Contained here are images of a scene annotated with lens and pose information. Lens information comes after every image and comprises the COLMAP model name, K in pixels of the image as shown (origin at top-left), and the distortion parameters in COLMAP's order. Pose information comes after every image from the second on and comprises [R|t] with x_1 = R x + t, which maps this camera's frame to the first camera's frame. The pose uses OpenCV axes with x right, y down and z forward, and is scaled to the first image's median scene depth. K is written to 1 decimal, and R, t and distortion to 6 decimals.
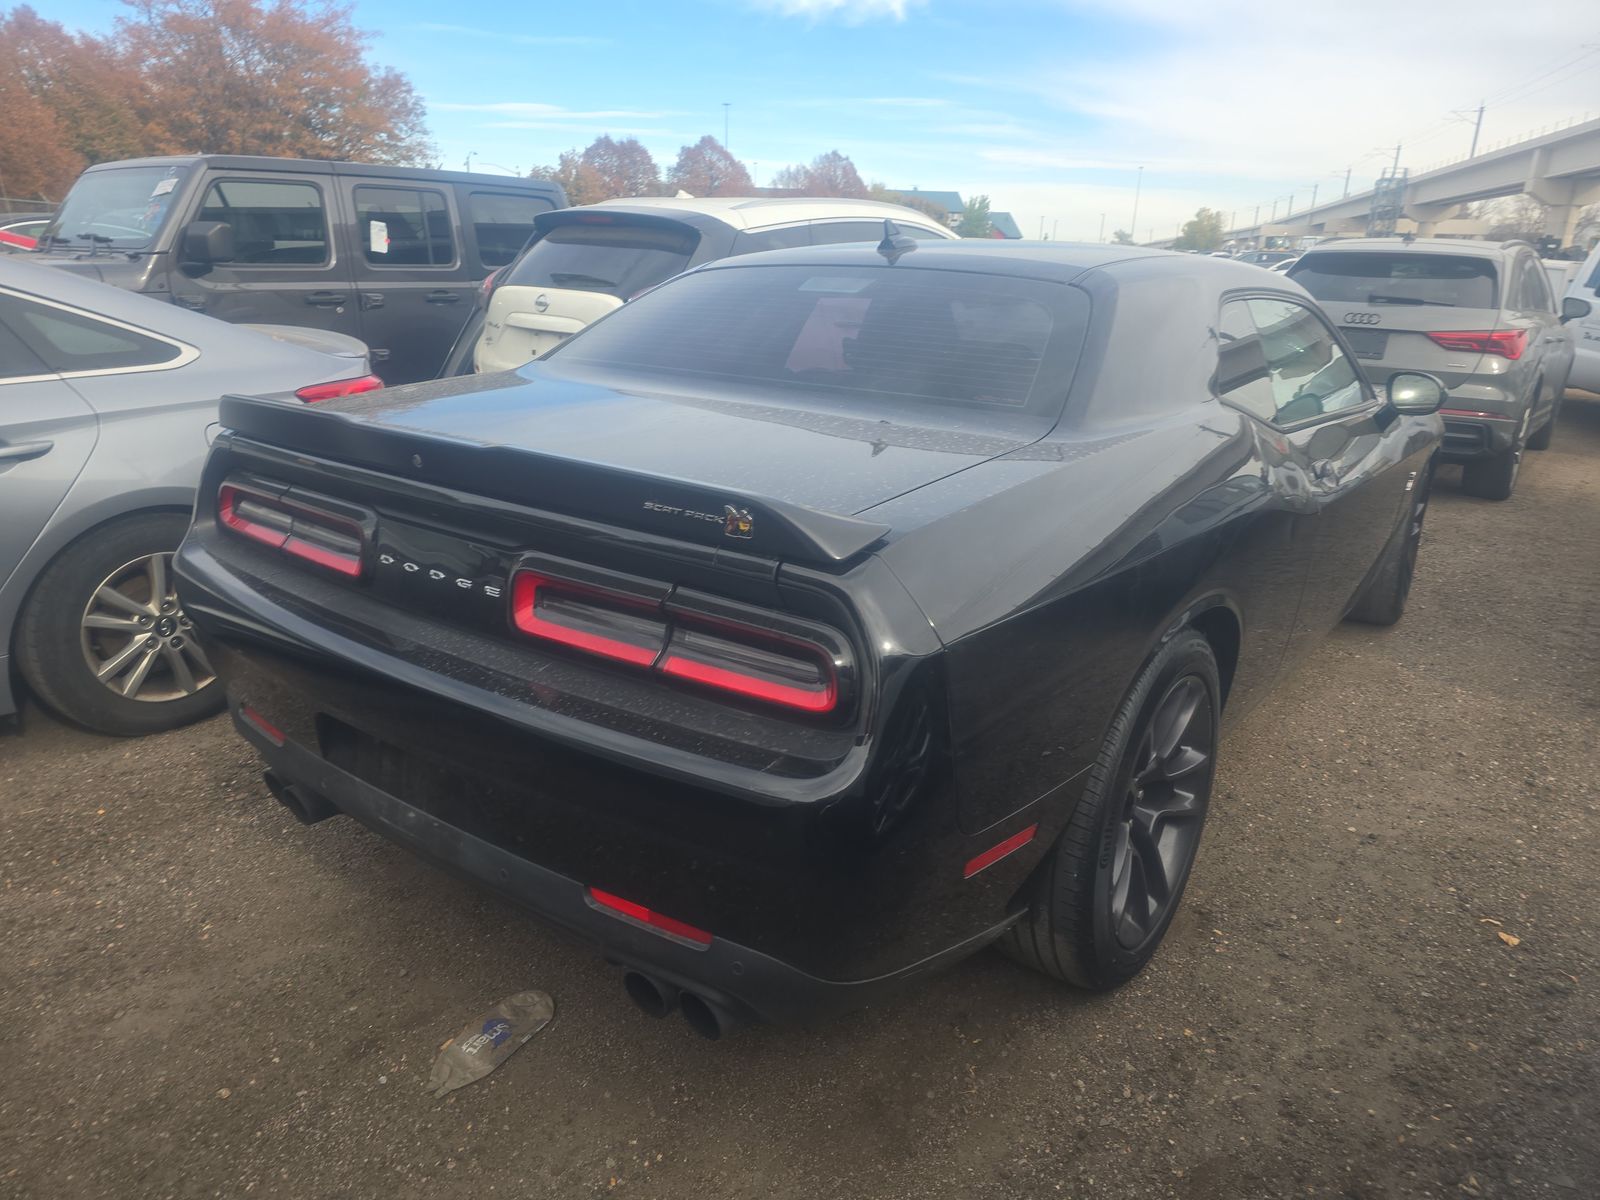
lens RADIAL K [[1101.7, 0, 795.9], [0, 1101.7, 597.3], [0, 0, 1]] dist [0.053630, -0.052320]
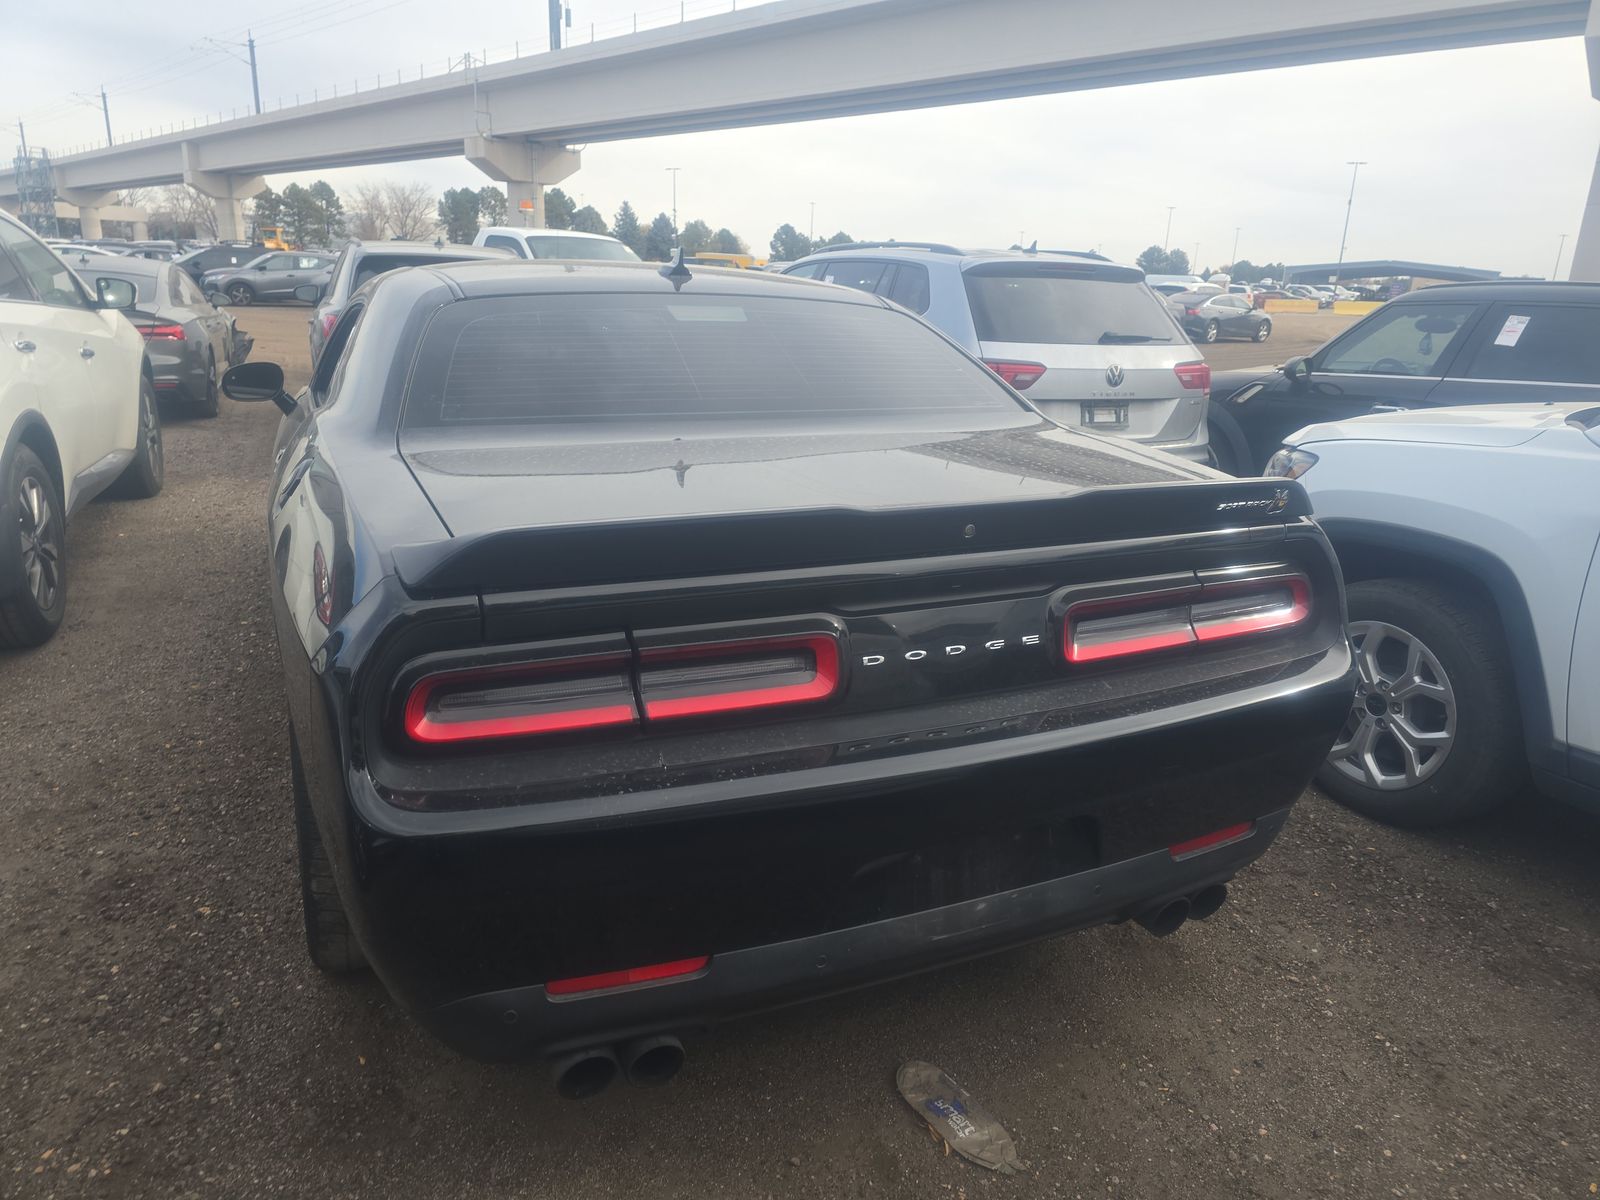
lens RADIAL K [[1101.7, 0, 795.9], [0, 1101.7, 597.3], [0, 0, 1]] dist [0.053630, -0.052320]
pose [[0.461277, -0.253593, 0.850244, -0.072163], [0.242052, 0.957902, 0.154384, -0.014744], [-0.853601, 0.134589, 0.503240, 0.039779]]
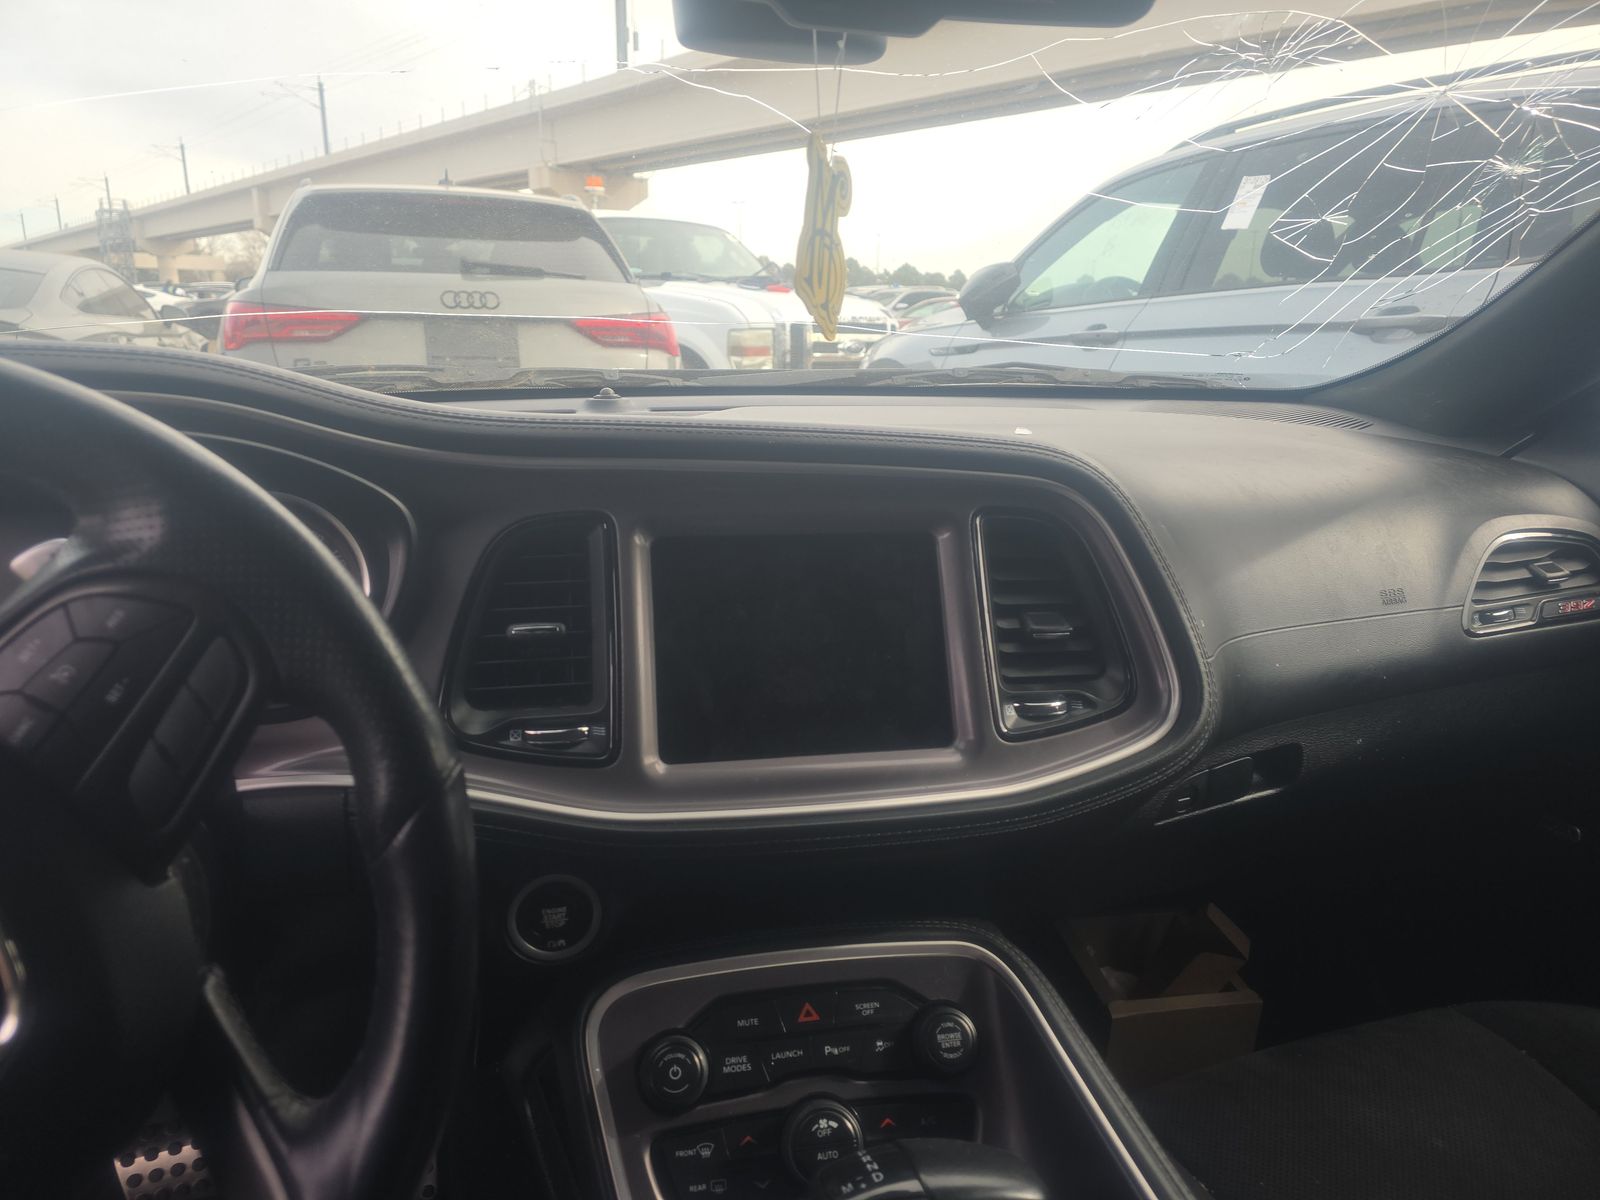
lens RADIAL K [[1041.1, 0, 765.0], [0, 1041.1, 609.3], [0, 0, 1]] dist [0.000762, -0.002060]
pose [[0.521103, -0.246210, 0.817210, 0.020513], [0.254154, 0.958815, 0.126809, -0.025604], [-0.814774, 0.141617, 0.562217, 0.121512]]
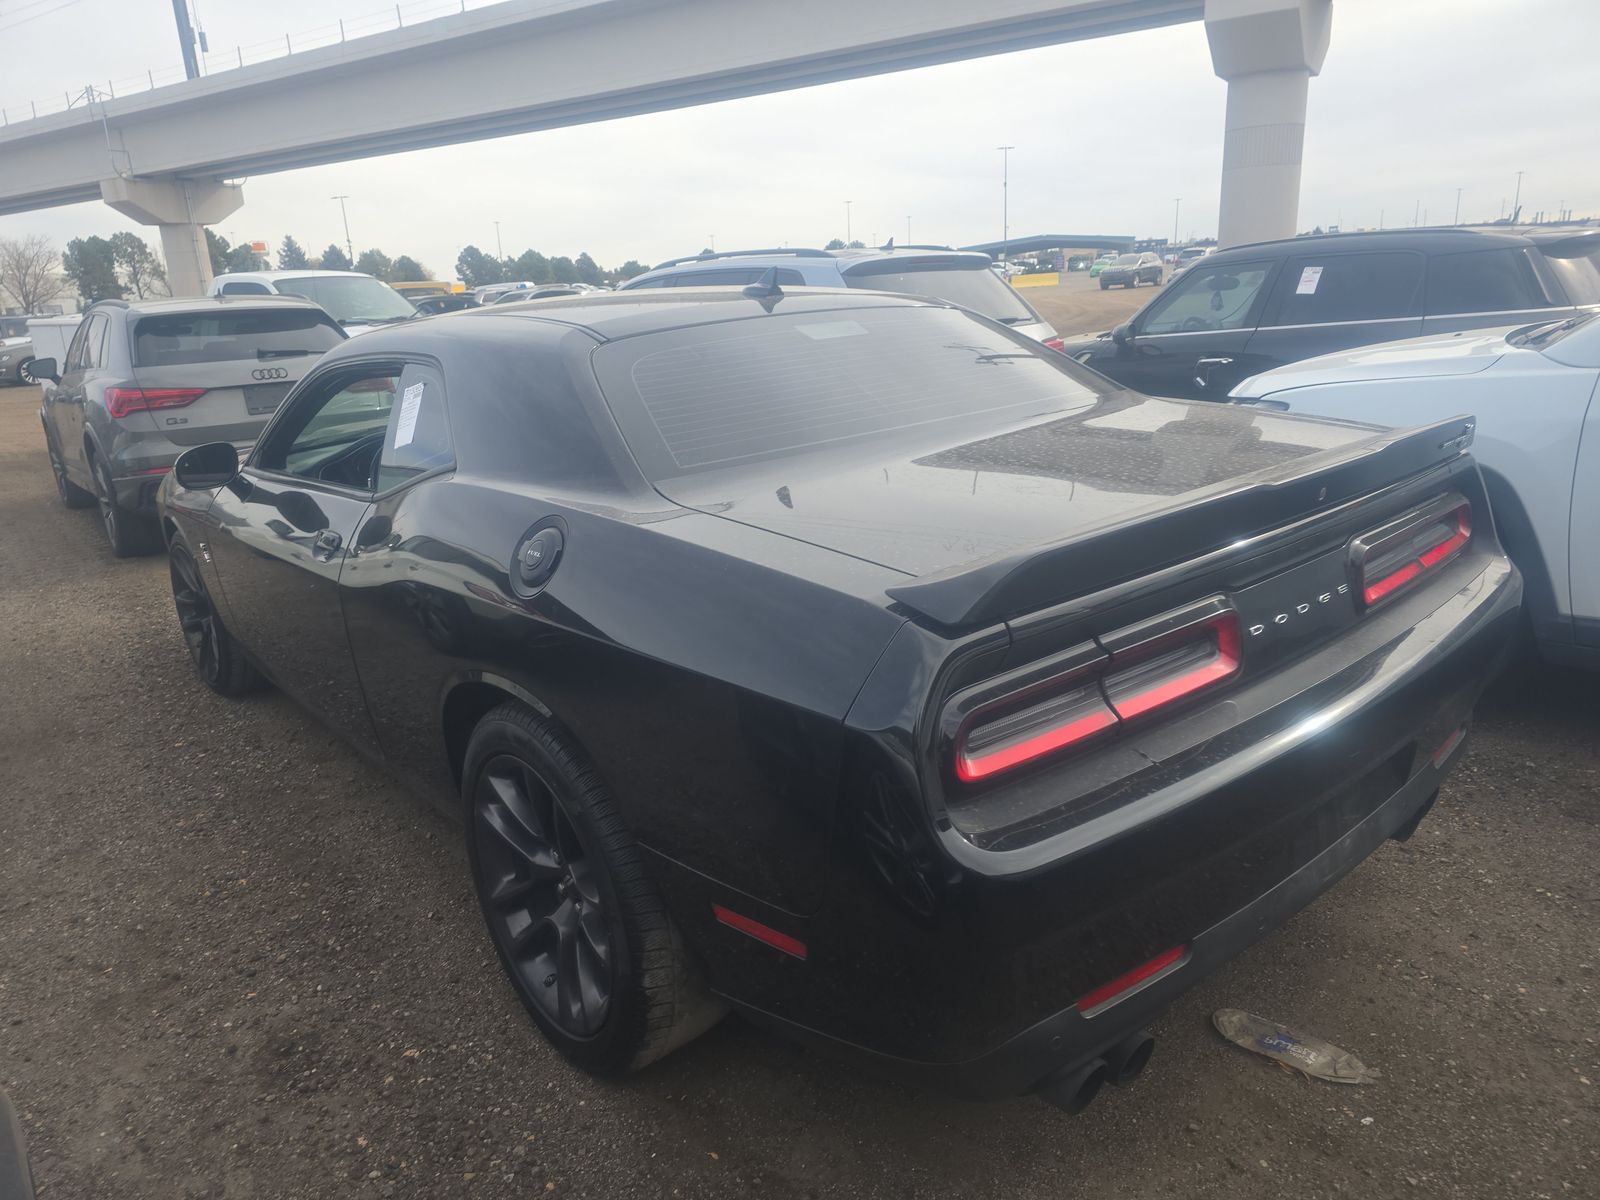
lens RADIAL K [[1106.1, 0, 800.0], [0, 1106.1, 600.0], [0, 0, 1]] dist [0.049521, -0.046320]
pose [[0.193697, -0.303147, 0.933051, -0.082864], [0.351115, 0.909487, 0.222601, -0.025120], [-0.916078, 0.284491, 0.282604, 0.069665]]
